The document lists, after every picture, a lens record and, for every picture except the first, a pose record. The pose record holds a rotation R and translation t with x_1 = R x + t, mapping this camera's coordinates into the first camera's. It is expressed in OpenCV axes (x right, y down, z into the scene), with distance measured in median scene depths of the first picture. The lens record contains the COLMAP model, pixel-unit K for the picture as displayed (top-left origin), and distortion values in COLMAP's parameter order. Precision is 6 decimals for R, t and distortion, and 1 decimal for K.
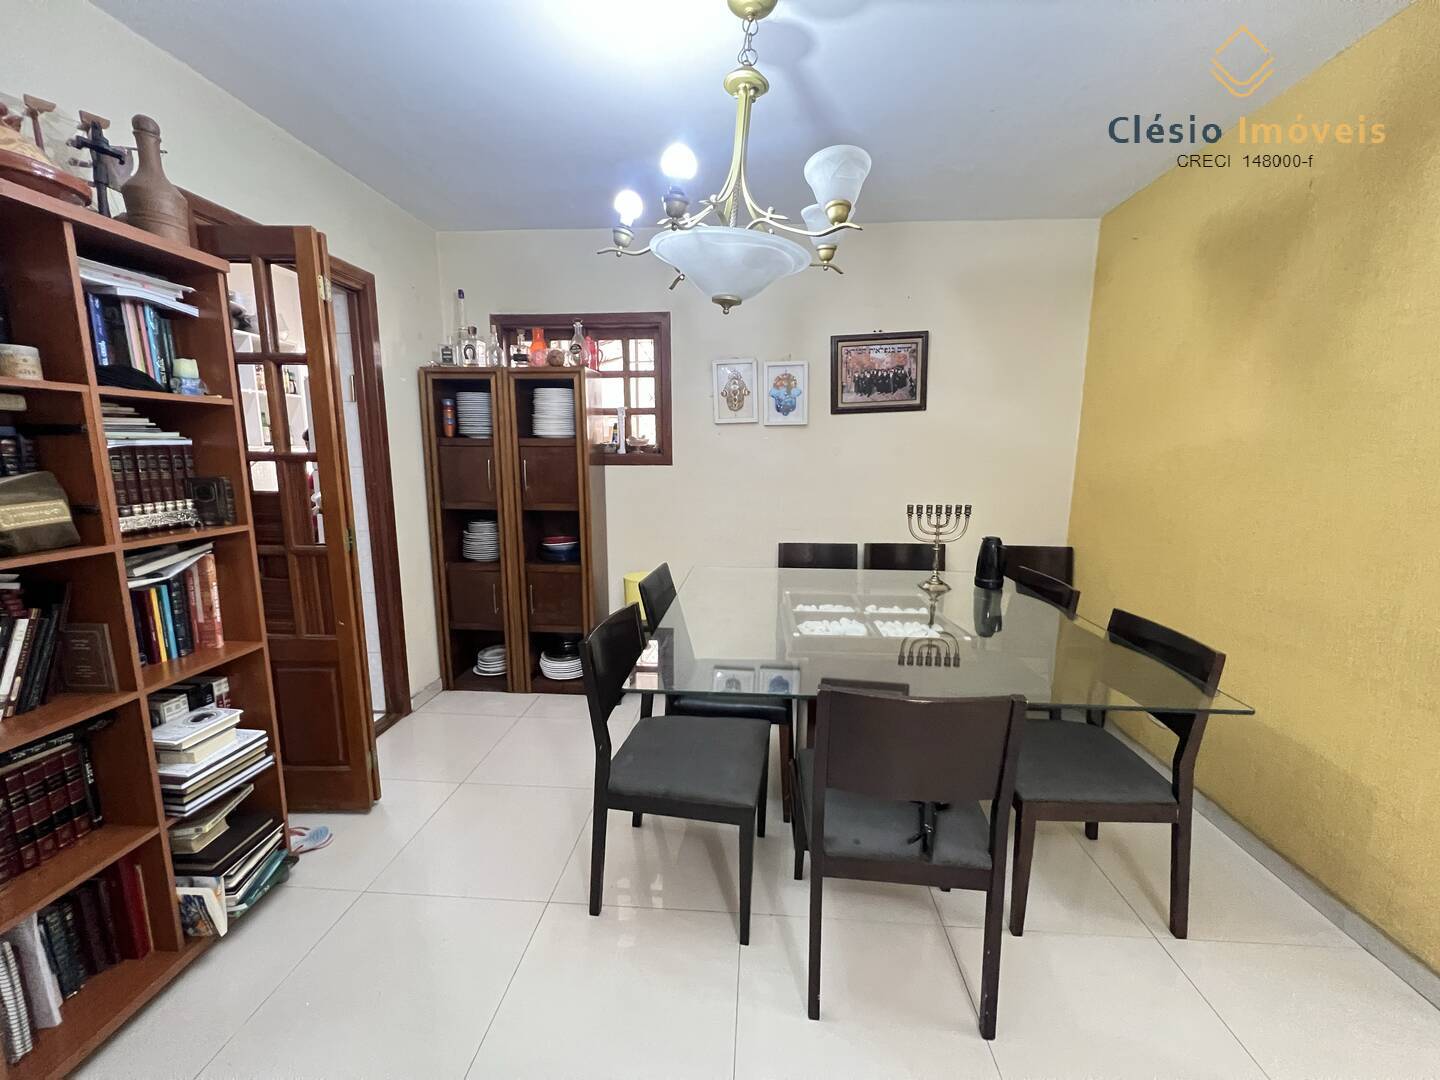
lens RADIAL K [[571.2, 0, 720.1], [0, 571.2, 542.5], [0, 0, 1]] dist [0.008332, -0.000003]
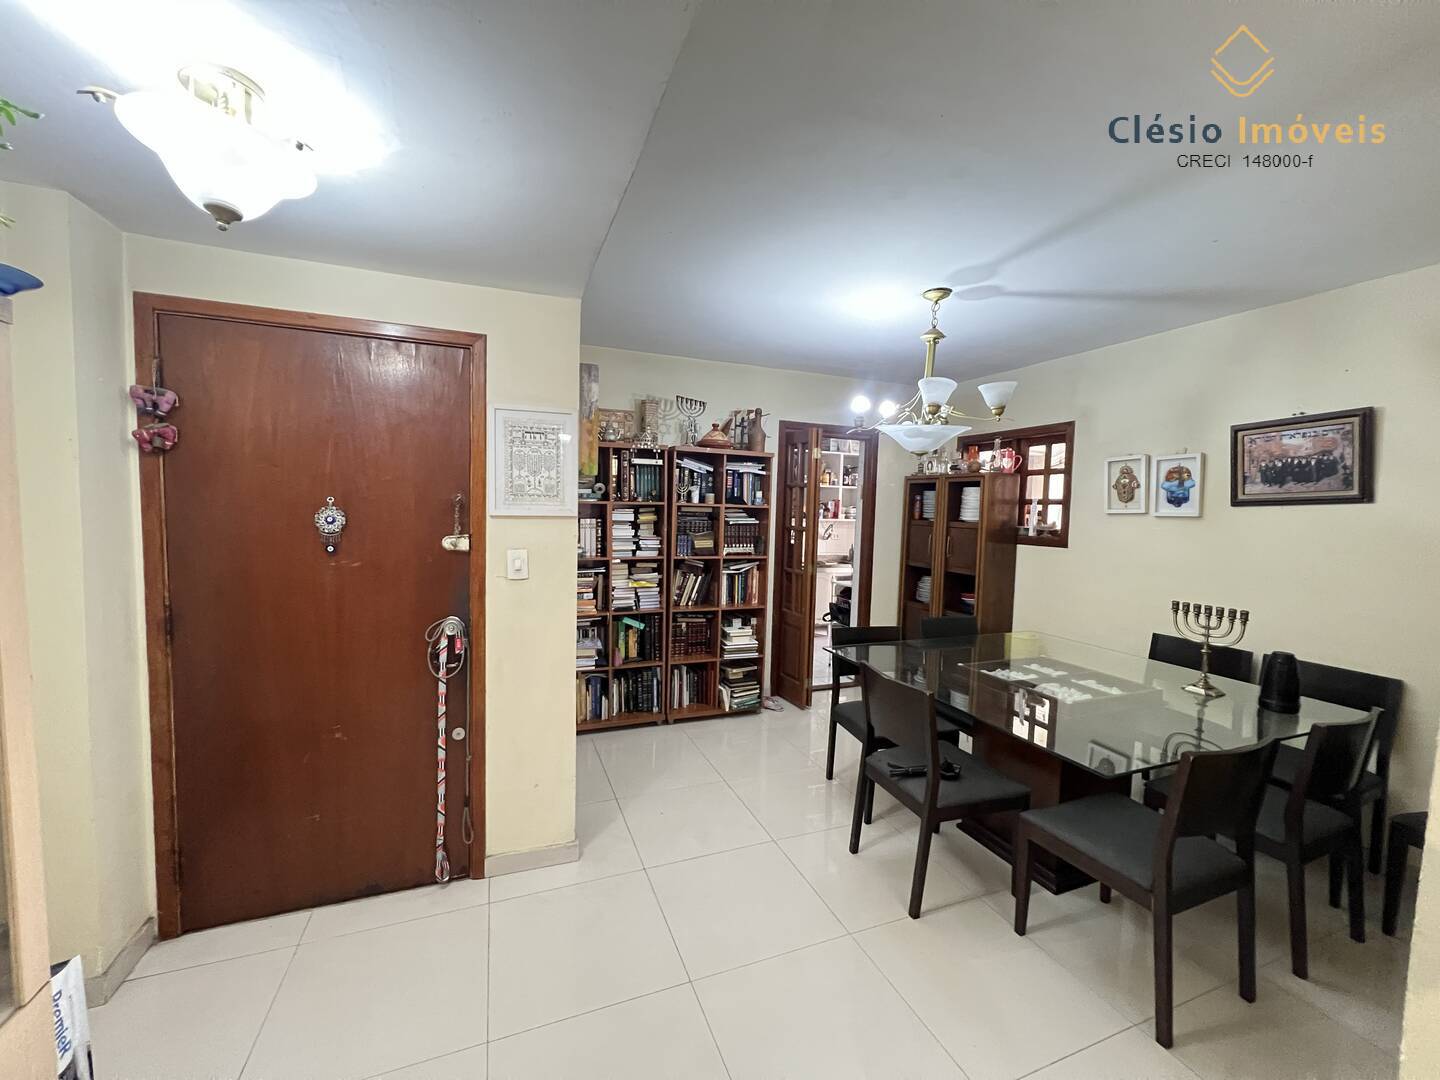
lens RADIAL K [[571.2, 0, 719.8], [0, 571.2, 540.9], [0, 0, 1]] dist [0.008332, -0.000003]
pose [[0.433968, 0.062954, -0.898726, 0.696639], [-0.173078, 0.984800, -0.014591, -0.012812], [0.884147, 0.161881, 0.438268, -0.135715]]
